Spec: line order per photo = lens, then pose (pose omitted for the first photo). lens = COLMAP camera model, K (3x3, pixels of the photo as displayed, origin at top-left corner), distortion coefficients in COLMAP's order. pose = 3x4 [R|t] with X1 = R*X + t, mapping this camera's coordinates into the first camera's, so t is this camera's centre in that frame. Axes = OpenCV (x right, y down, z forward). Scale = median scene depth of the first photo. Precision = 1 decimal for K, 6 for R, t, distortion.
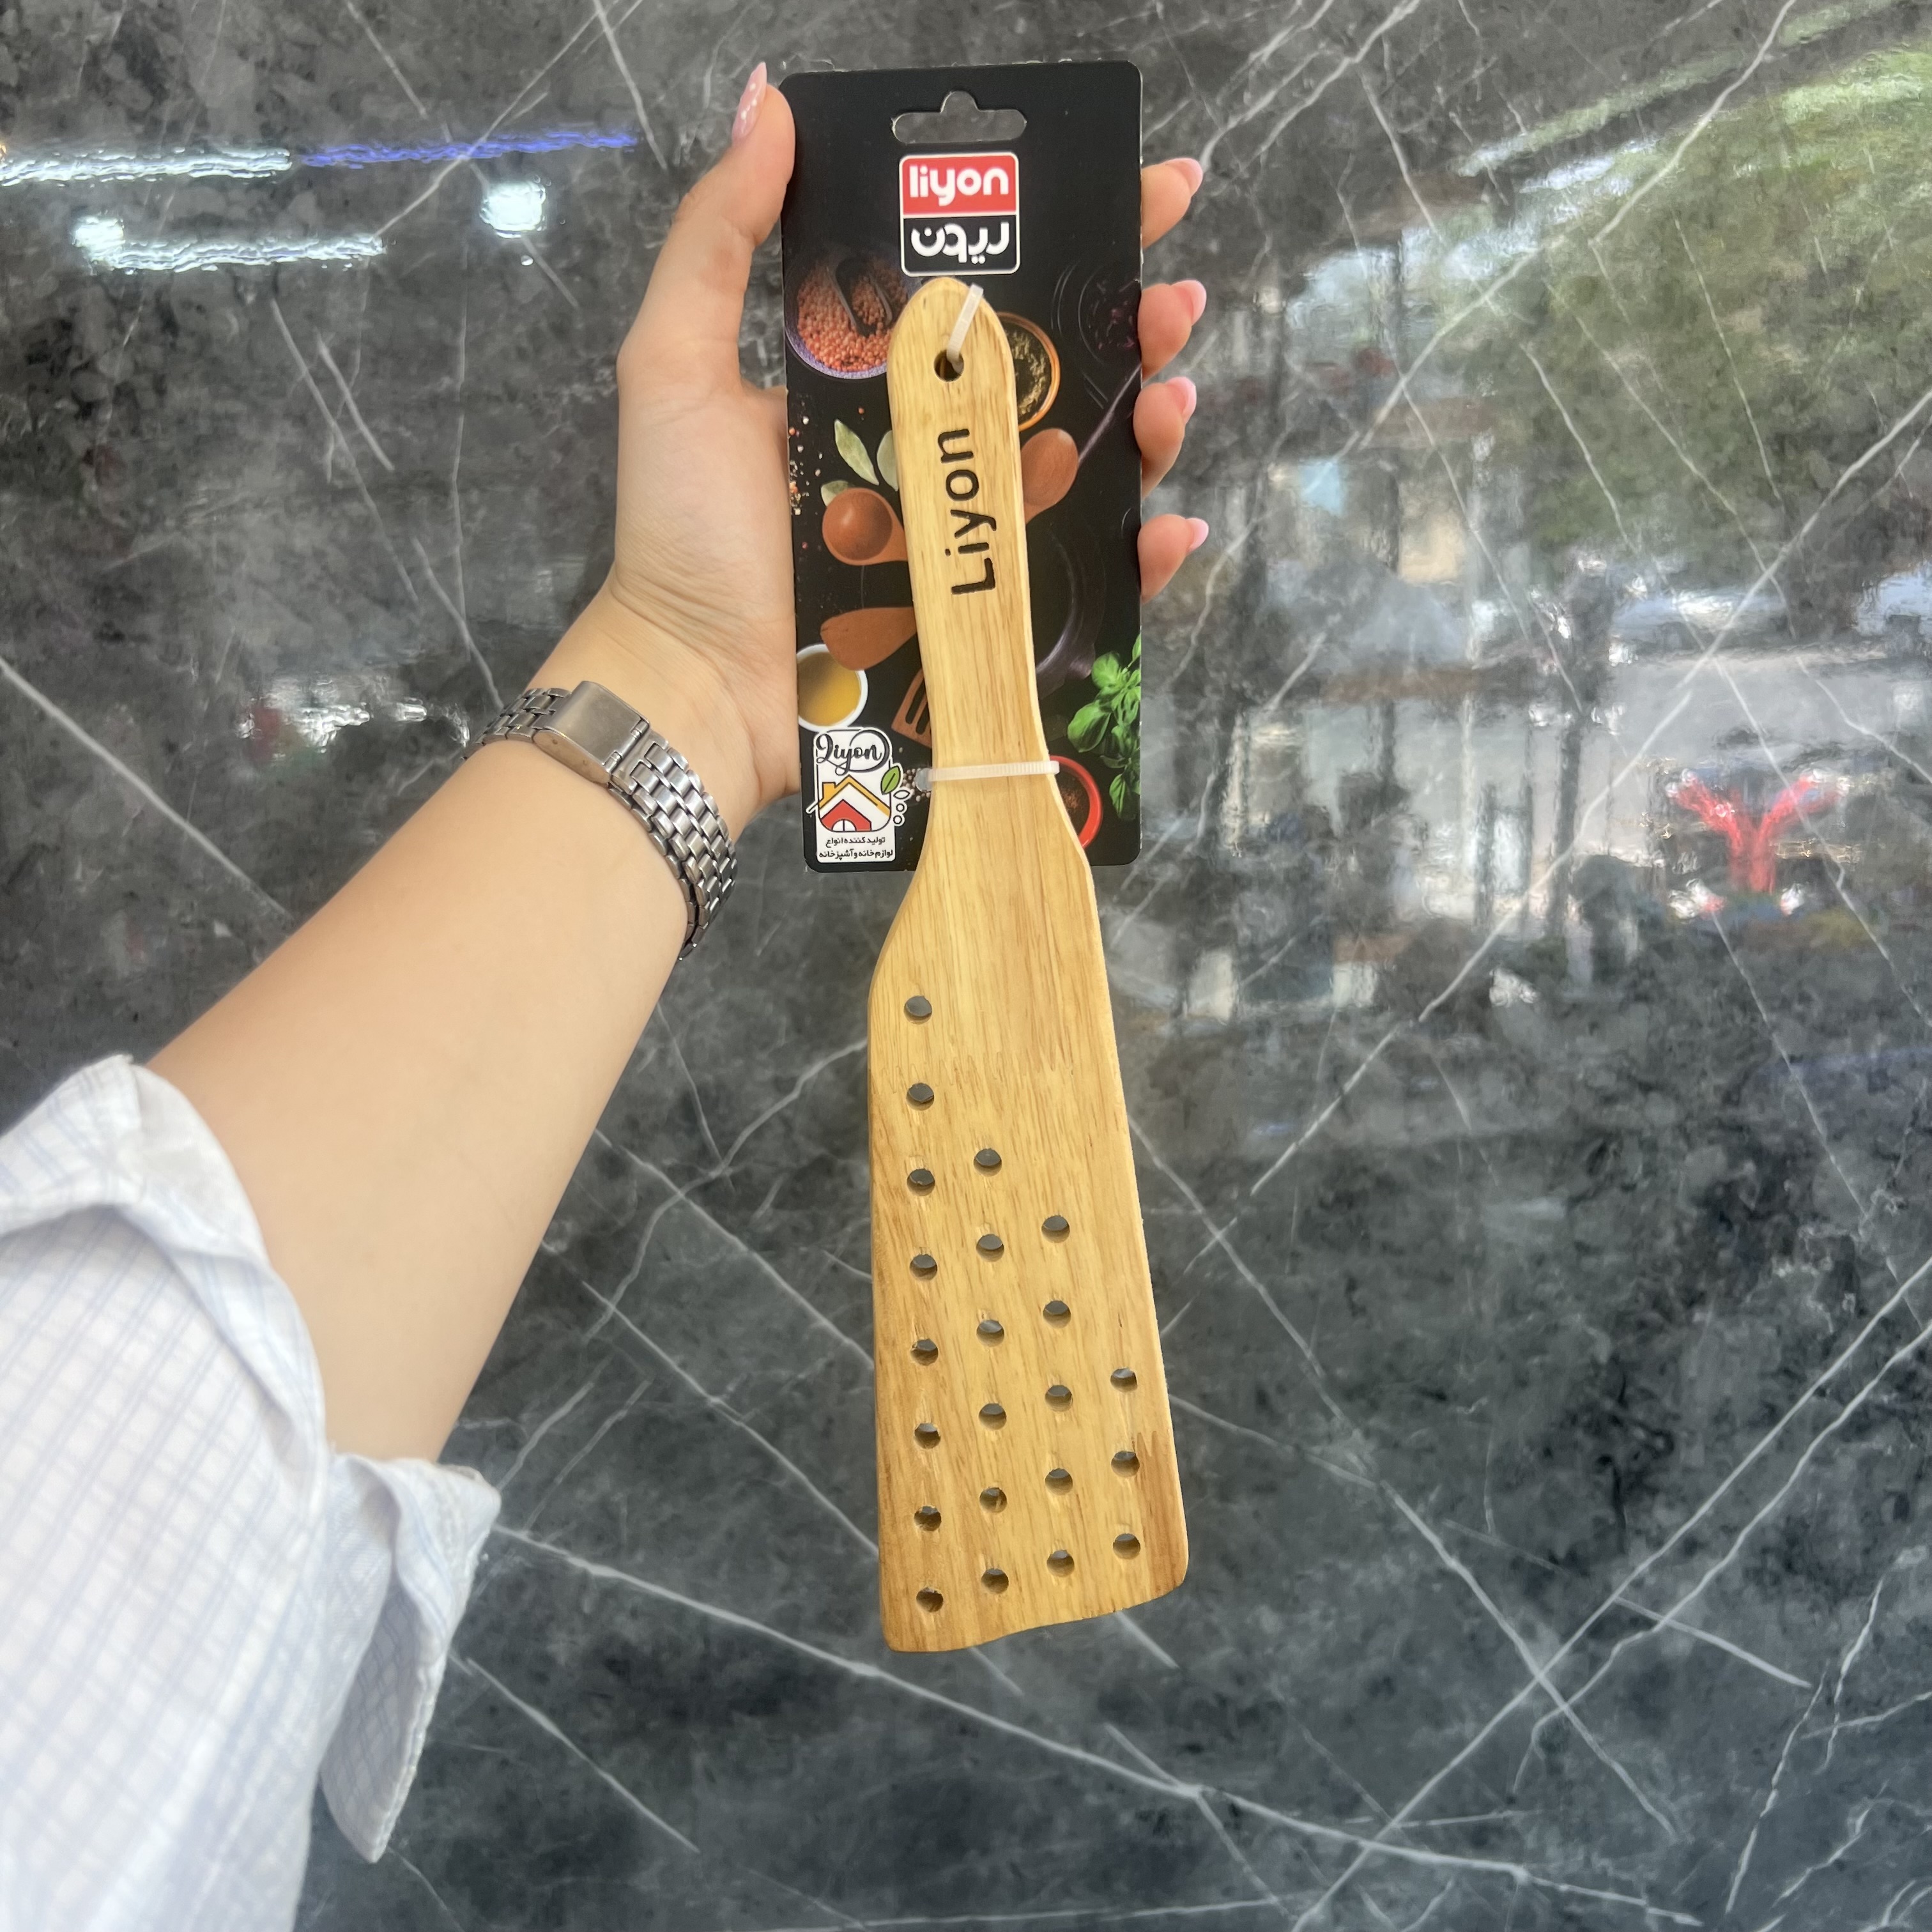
lens RADIAL K [[2001.2, 0, 969.8], [0, 2001.2, 968.6], [0, 0, 1]] dist [-0.003473, 0.000000]
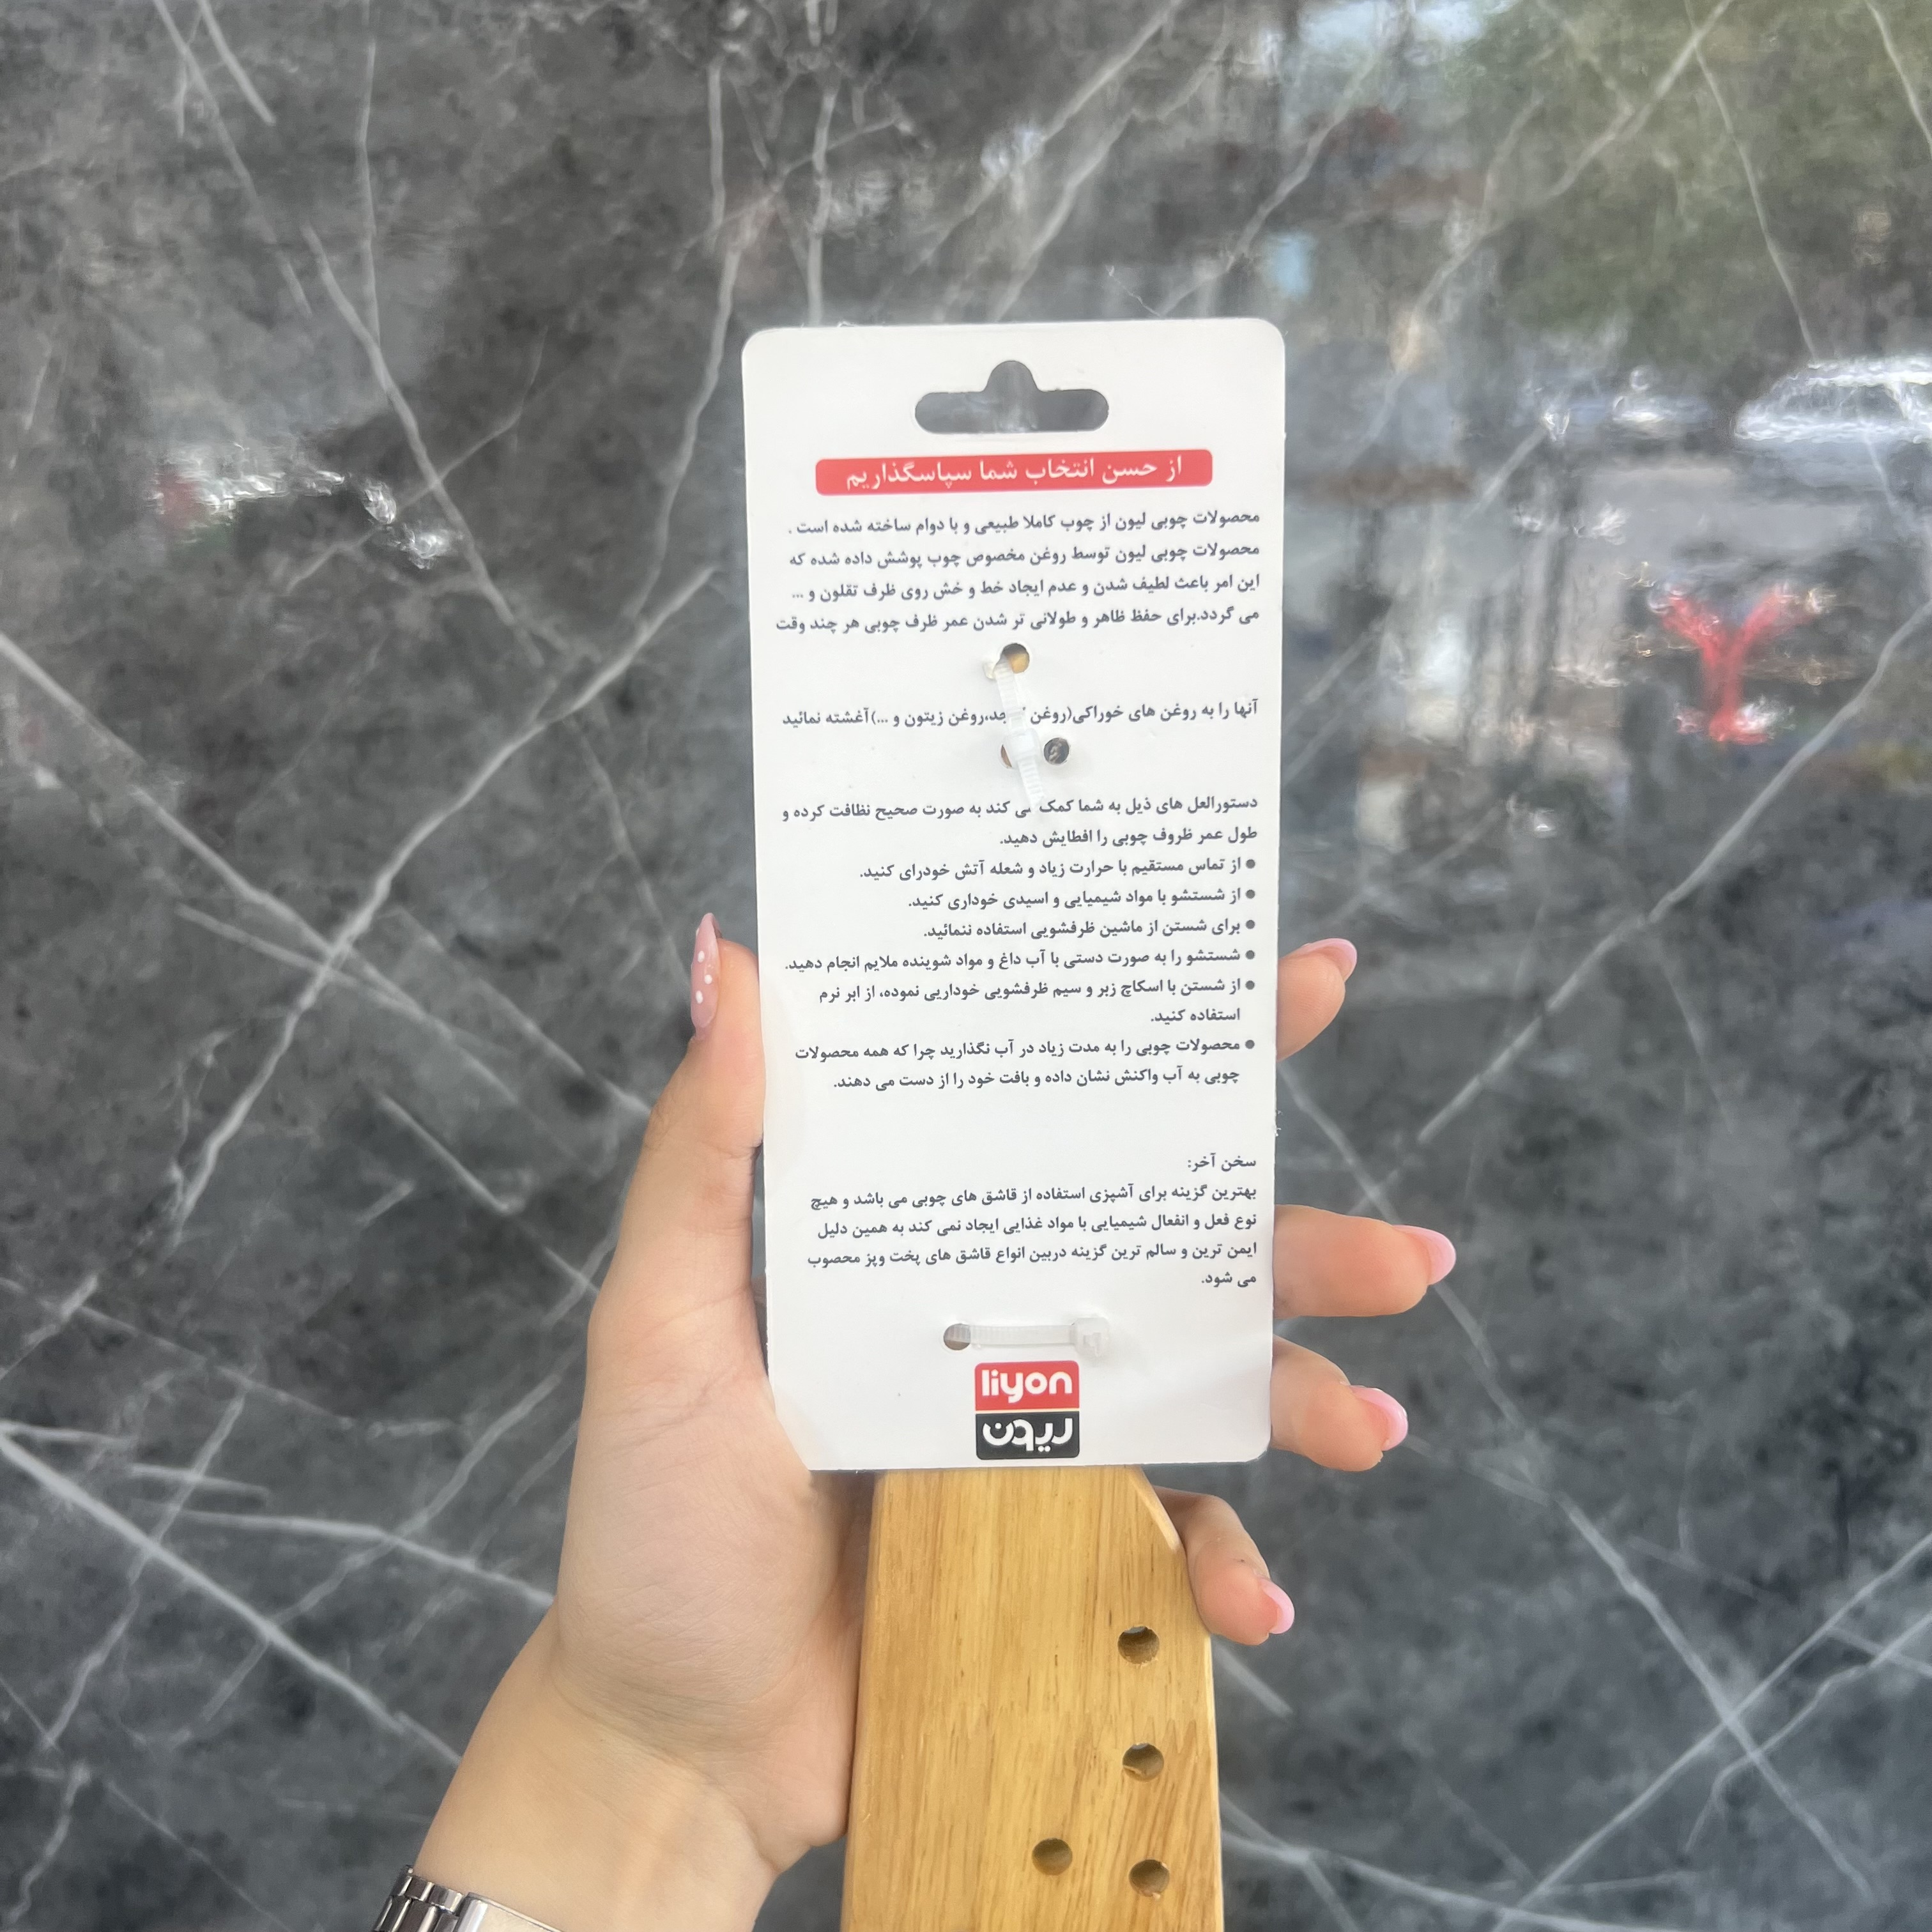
lens RADIAL K [[2001.2, 0, 956.6], [0, 2001.2, 961.6], [0, 0, 1]] dist [-0.003473, 0.000000]
pose [[0.999457, 0.014164, 0.029750, -0.058839], [-0.017007, 0.995084, 0.097568, -0.026914], [-0.028222, -0.098021, 0.994784, 0.239222]]
